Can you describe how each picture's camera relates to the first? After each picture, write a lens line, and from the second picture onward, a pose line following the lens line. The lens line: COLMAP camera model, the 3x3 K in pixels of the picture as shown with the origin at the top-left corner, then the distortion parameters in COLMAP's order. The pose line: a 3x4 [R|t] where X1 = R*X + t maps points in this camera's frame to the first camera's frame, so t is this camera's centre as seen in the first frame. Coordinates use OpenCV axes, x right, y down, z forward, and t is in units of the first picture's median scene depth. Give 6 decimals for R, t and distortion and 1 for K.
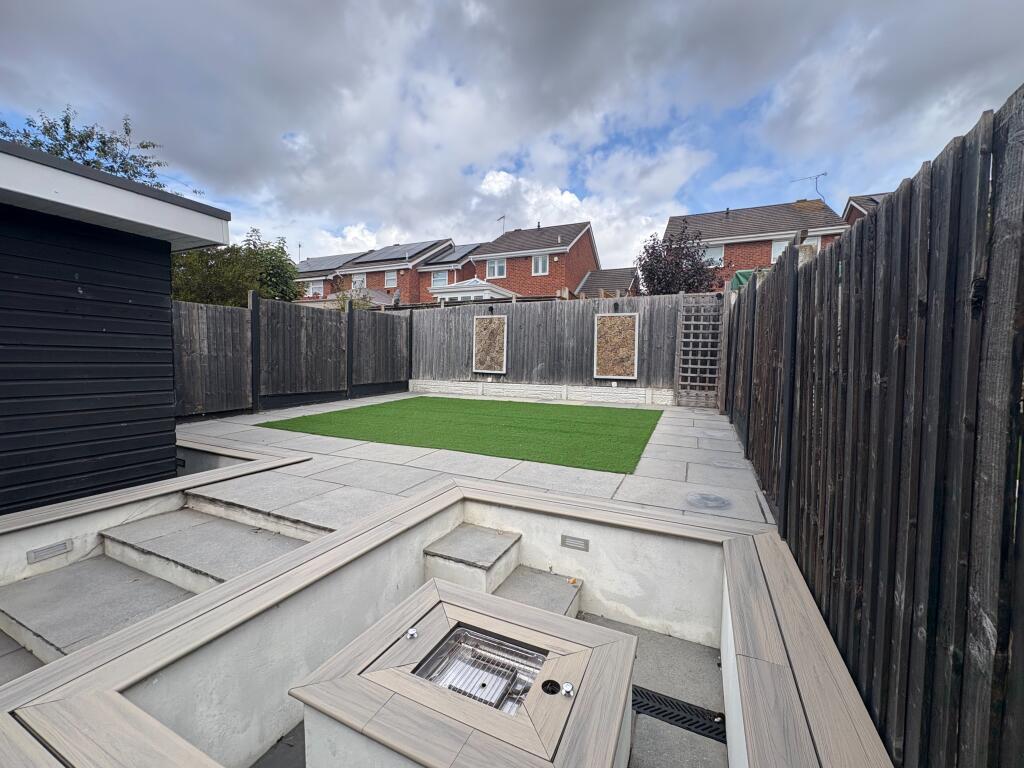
lens RADIAL K [[408.3, 0, 514.3], [0, 408.3, 383.8], [0, 0, 1]] dist [-0.001956, -0.000209]
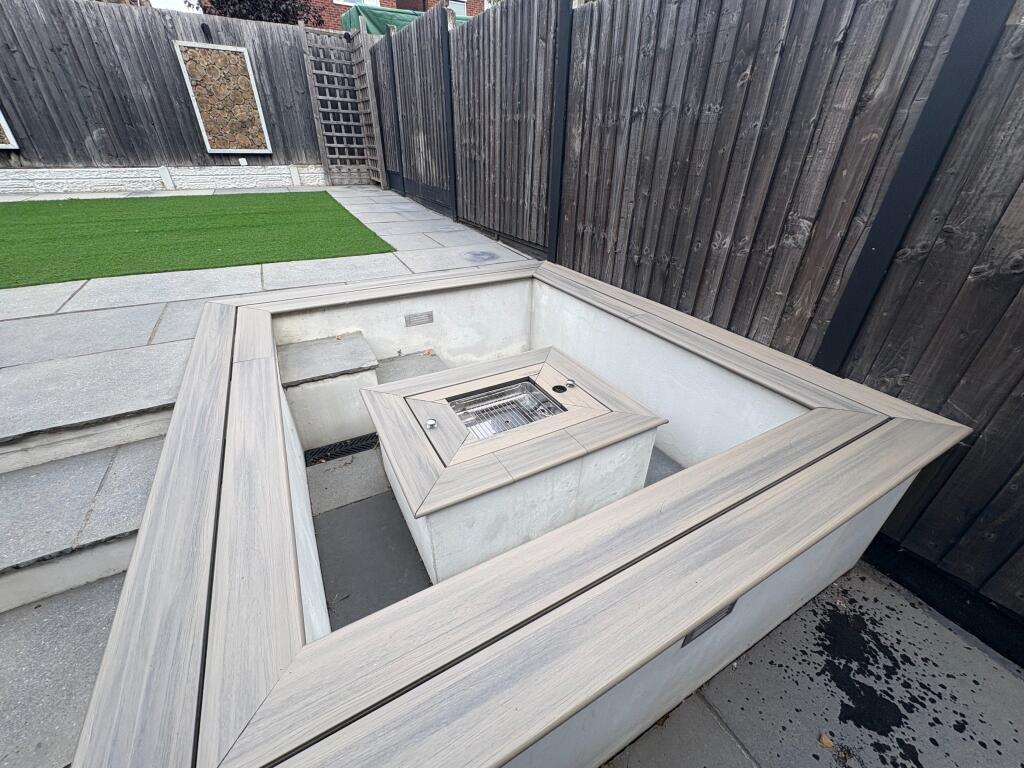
lens RADIAL K [[408.3, 0, 512.8], [0, 408.3, 383.6], [0, 0, 1]] dist [-0.001956, -0.000209]
pose [[0.590663, -0.411403, 0.694165, -0.175841], [0.041950, 0.874759, 0.482738, 0.019442], [-0.805828, -0.256015, 0.533946, 0.085956]]
